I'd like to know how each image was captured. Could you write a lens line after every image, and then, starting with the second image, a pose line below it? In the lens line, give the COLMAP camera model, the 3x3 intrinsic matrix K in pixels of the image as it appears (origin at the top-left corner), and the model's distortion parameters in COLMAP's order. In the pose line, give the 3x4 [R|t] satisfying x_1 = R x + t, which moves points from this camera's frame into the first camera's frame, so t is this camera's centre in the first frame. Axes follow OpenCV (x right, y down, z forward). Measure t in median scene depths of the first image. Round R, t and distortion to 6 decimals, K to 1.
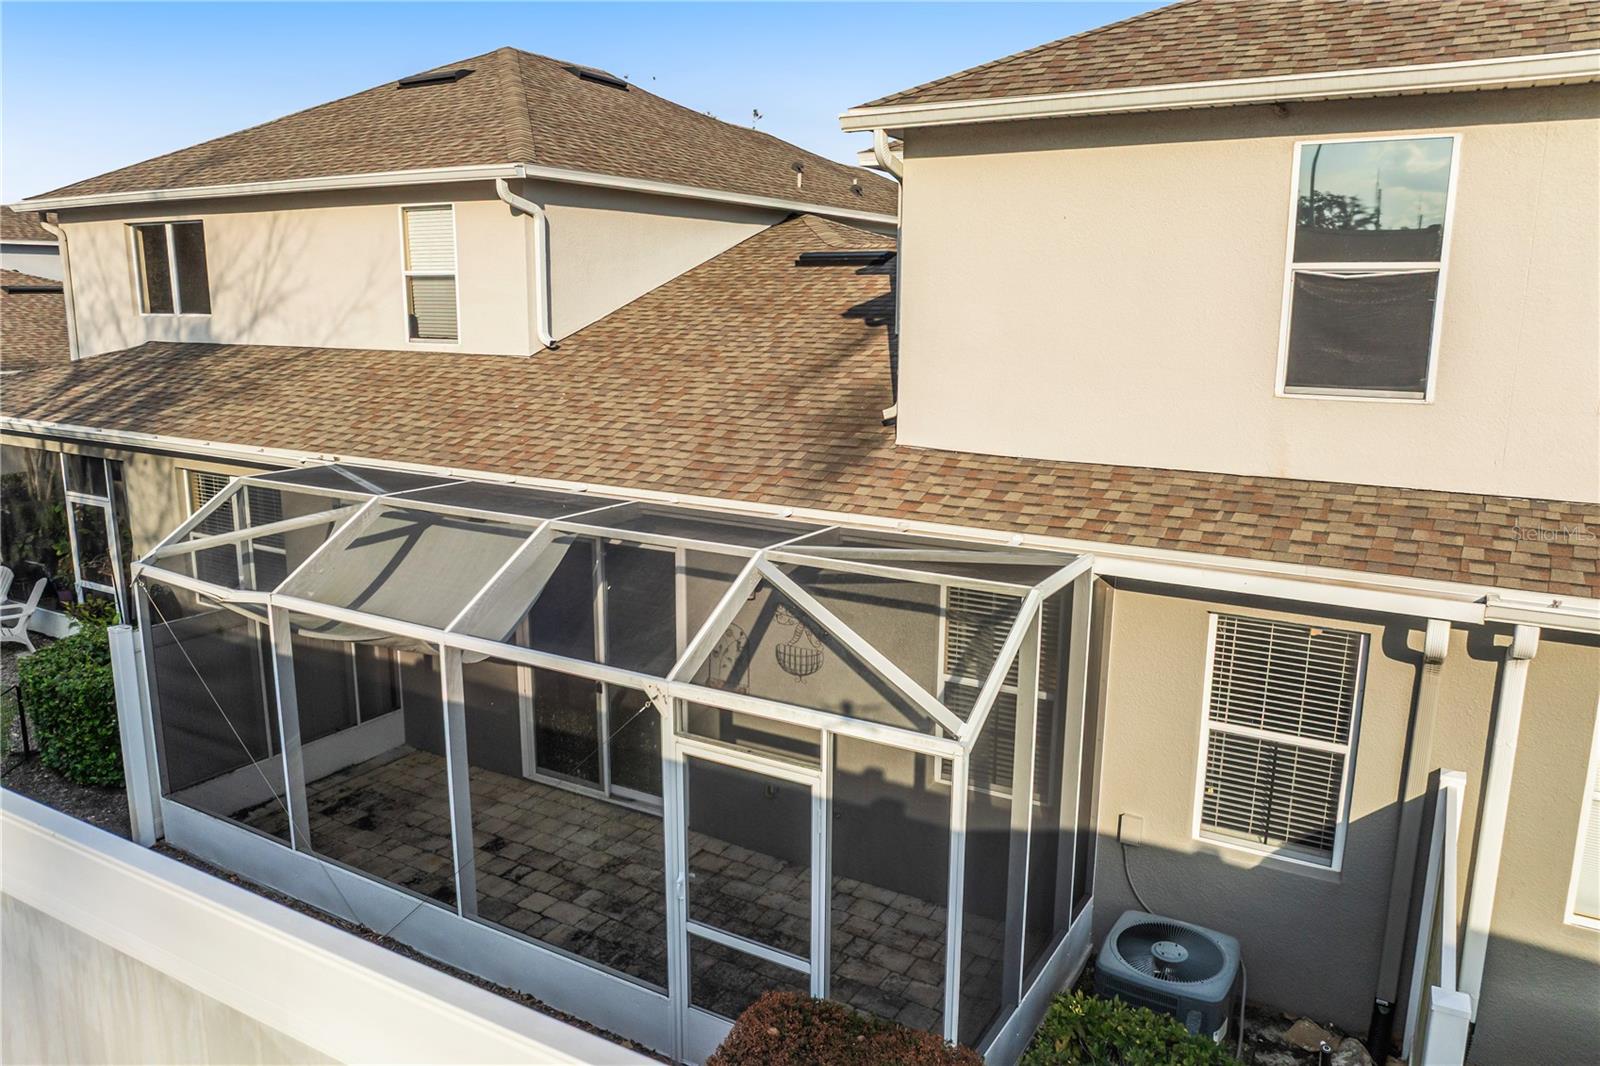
lens RADIAL K [[1136.5, 0, 800.0], [0, 1136.5, 533.0], [0, 0, 1]] dist [-0.005883, -0.003648]
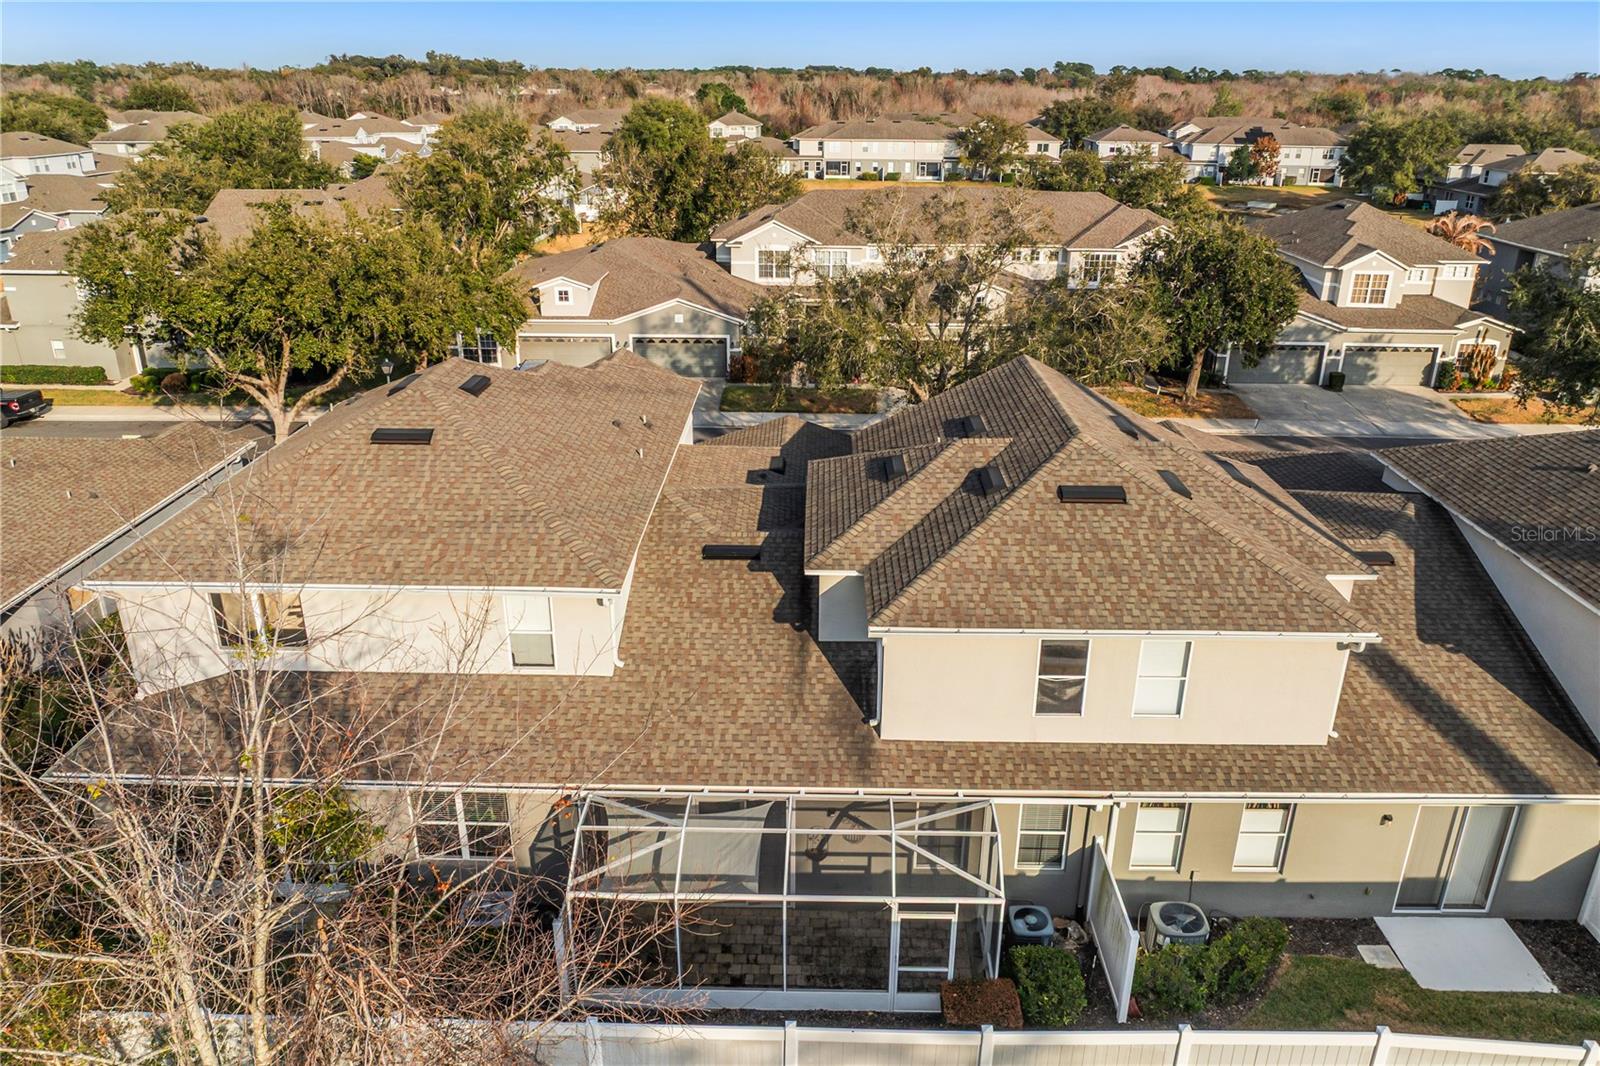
lens RADIAL K [[1121.8, 0, 800.0], [0, 1121.8, 533.0], [0, 0, 1]] dist [-0.032596, -0.010765]
pose [[0.874387, -0.186318, 0.448033, -1.245056], [0.101077, 0.973025, 0.207376, -1.208259], [-0.474586, -0.136041, 0.869633, -1.064550]]
